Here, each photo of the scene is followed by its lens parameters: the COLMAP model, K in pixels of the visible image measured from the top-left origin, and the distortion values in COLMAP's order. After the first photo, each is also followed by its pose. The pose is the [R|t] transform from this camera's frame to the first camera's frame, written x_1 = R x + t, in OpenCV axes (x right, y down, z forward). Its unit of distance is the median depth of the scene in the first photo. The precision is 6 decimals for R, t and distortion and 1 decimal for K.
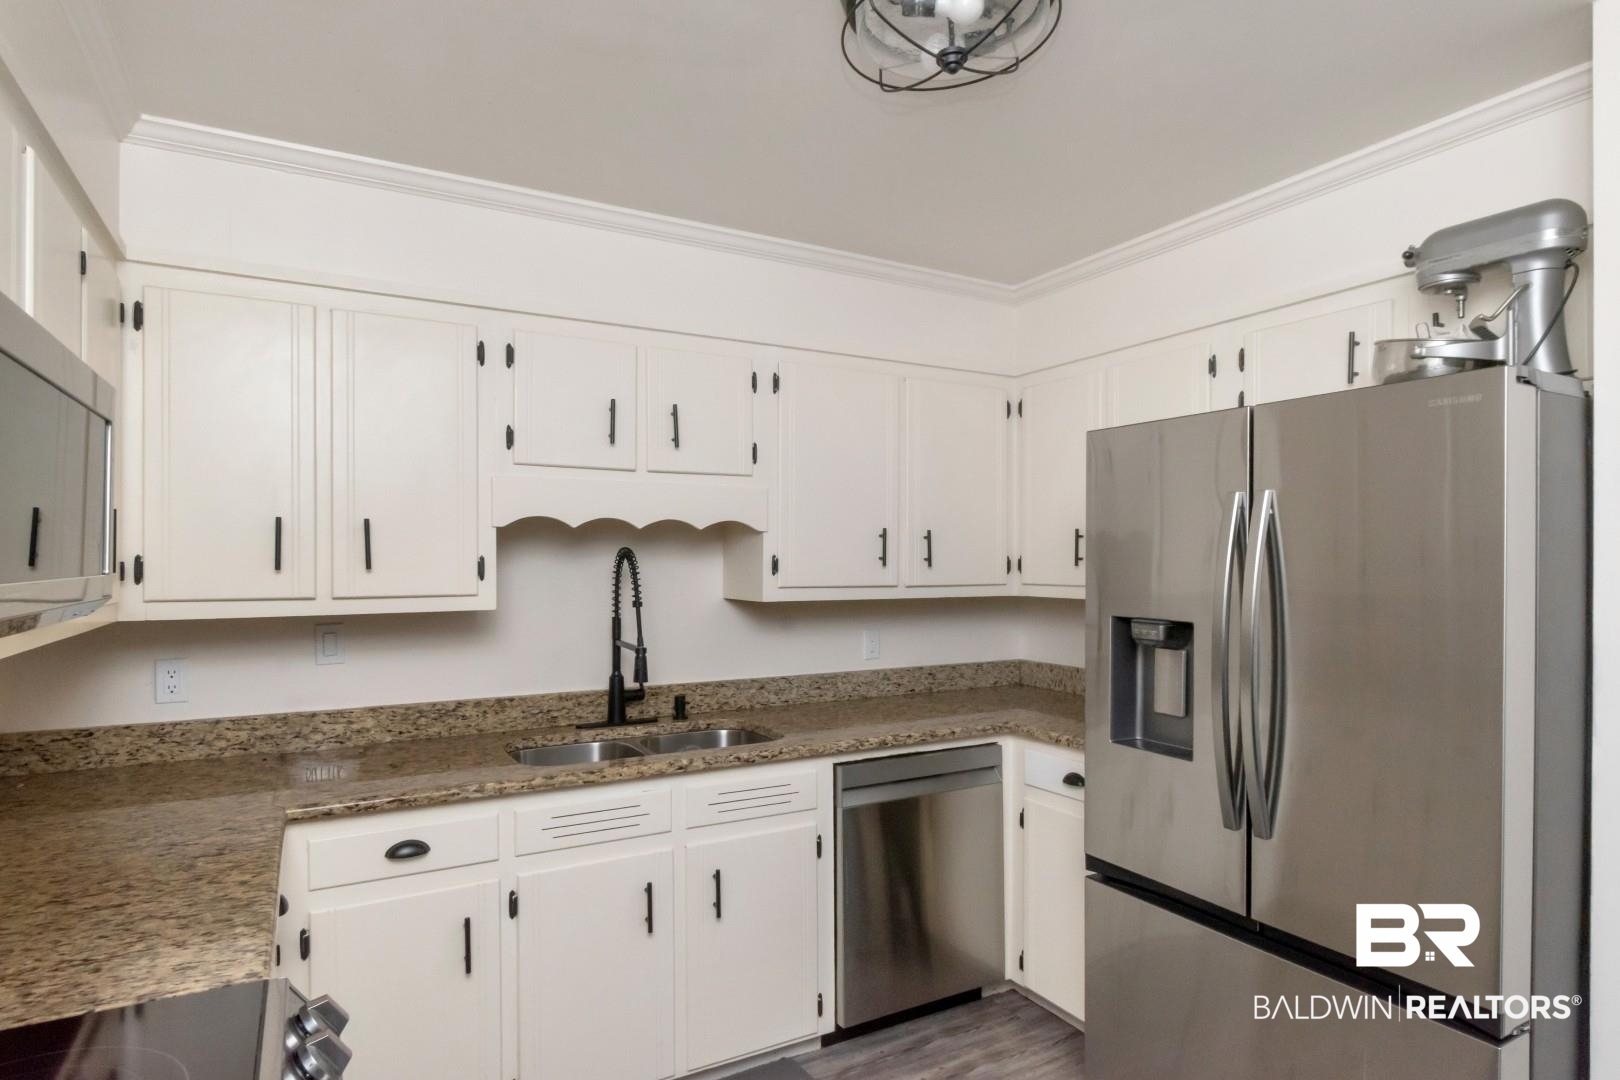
lens RADIAL K [[890.9, 0, 802.9], [0, 890.9, 552.8], [0, 0, 1]] dist [0.001547, 0.000080]
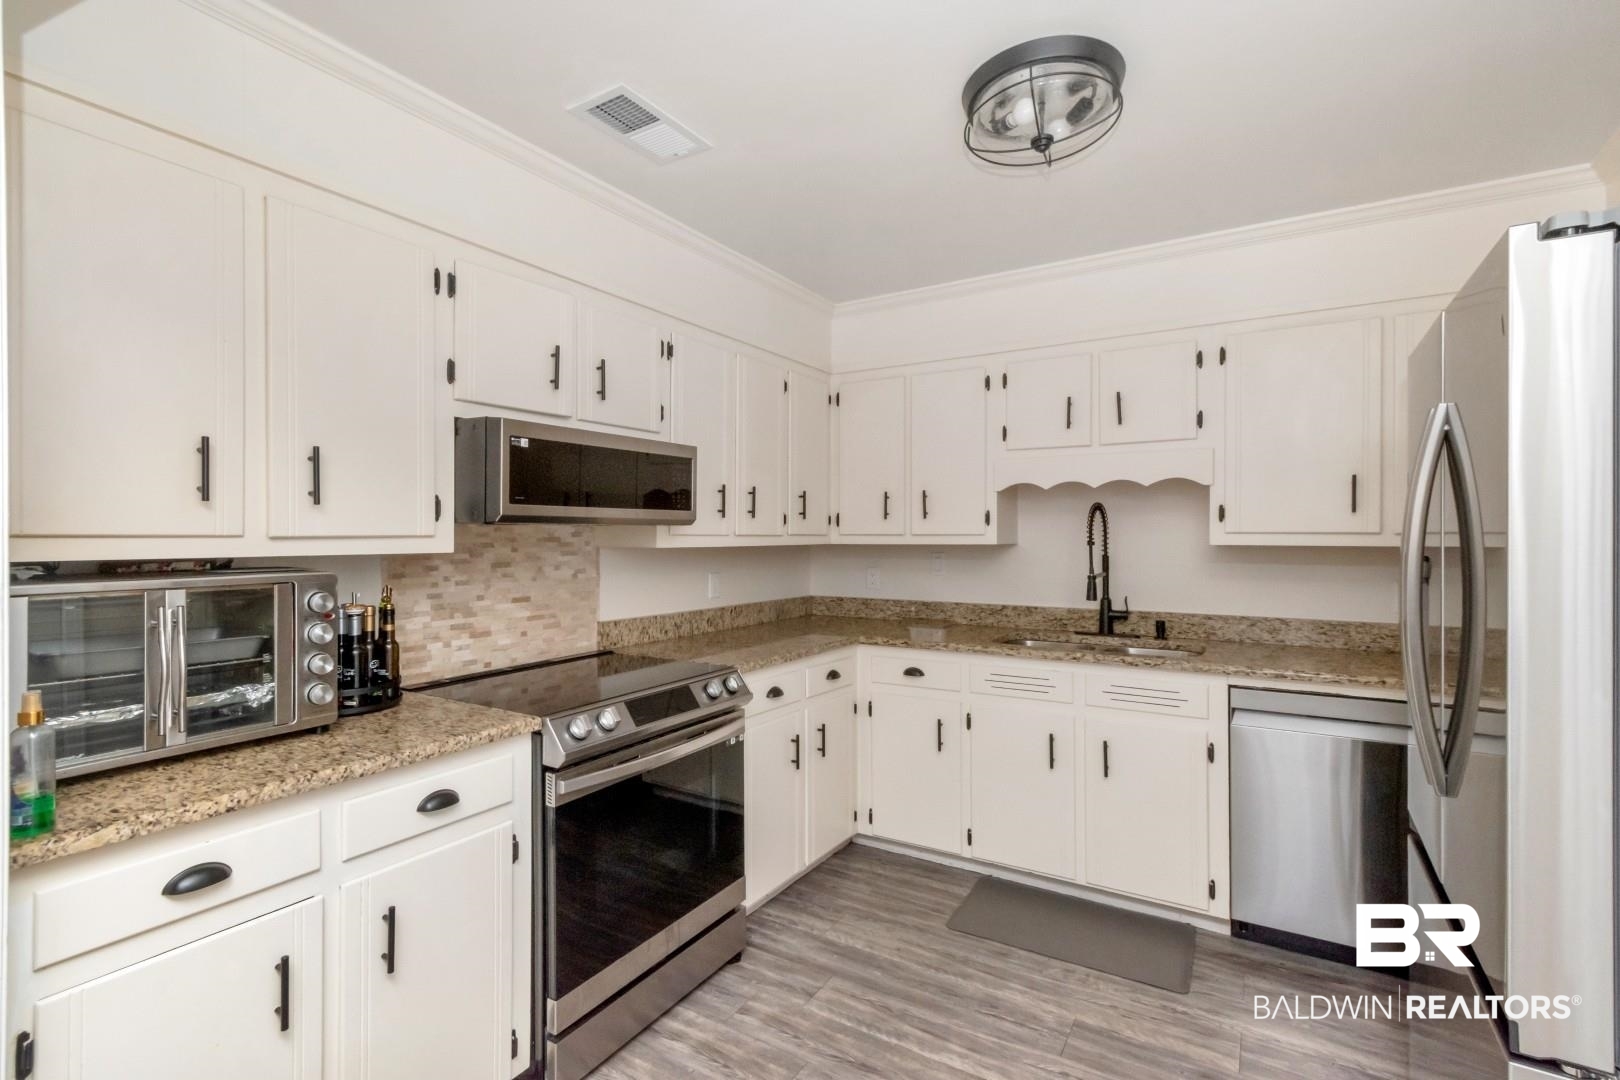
lens RADIAL K [[724.1, 0, 803.7], [0, 724.1, 536.0], [0, 0, 1]] dist [0.003613, -0.000526]
pose [[0.485090, -0.001920, -0.874462, 0.549323], [0.000841, 0.999998, -0.001729, 0.046343], [0.874464, 0.000103, 0.485091, 0.073400]]
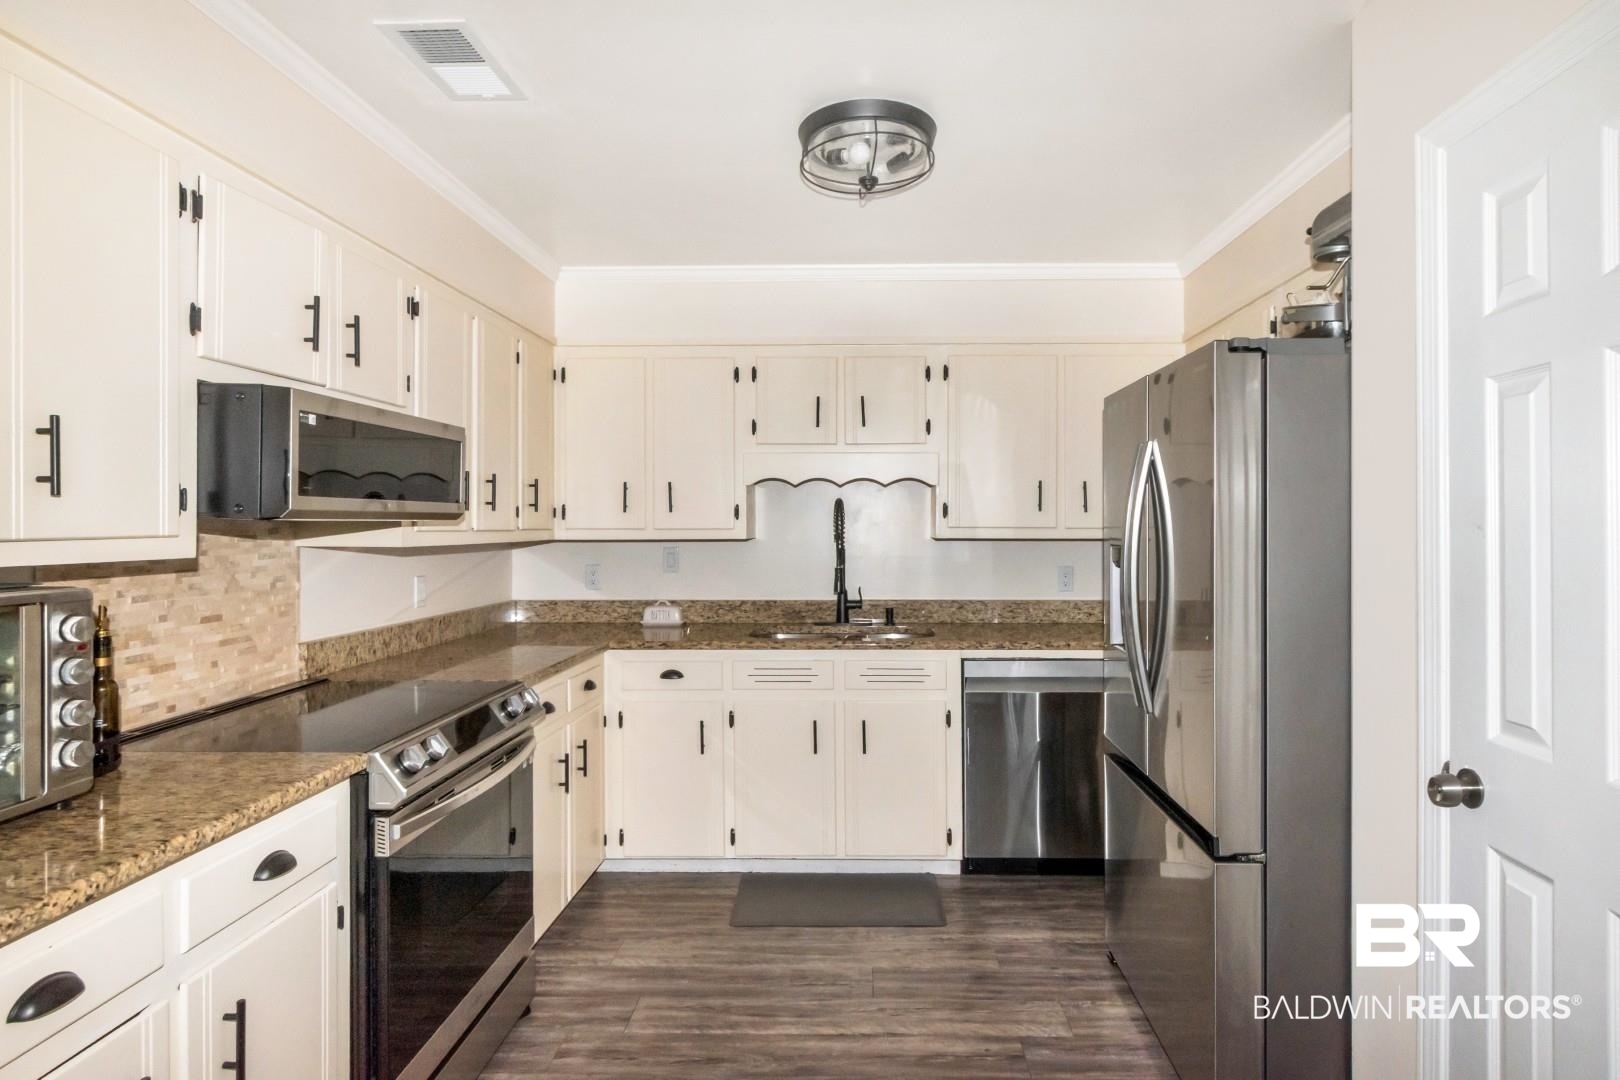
lens RADIAL K [[851.7, 0, 825.8], [0, 851.7, 524.8], [0, 0, 1]] dist [-0.000009, -0.004840]
pose [[0.853608, -0.003865, -0.520901, 0.493595], [0.002974, 0.999992, -0.002546, 0.039676], [0.520907, 0.000624, 0.853613, -0.175195]]
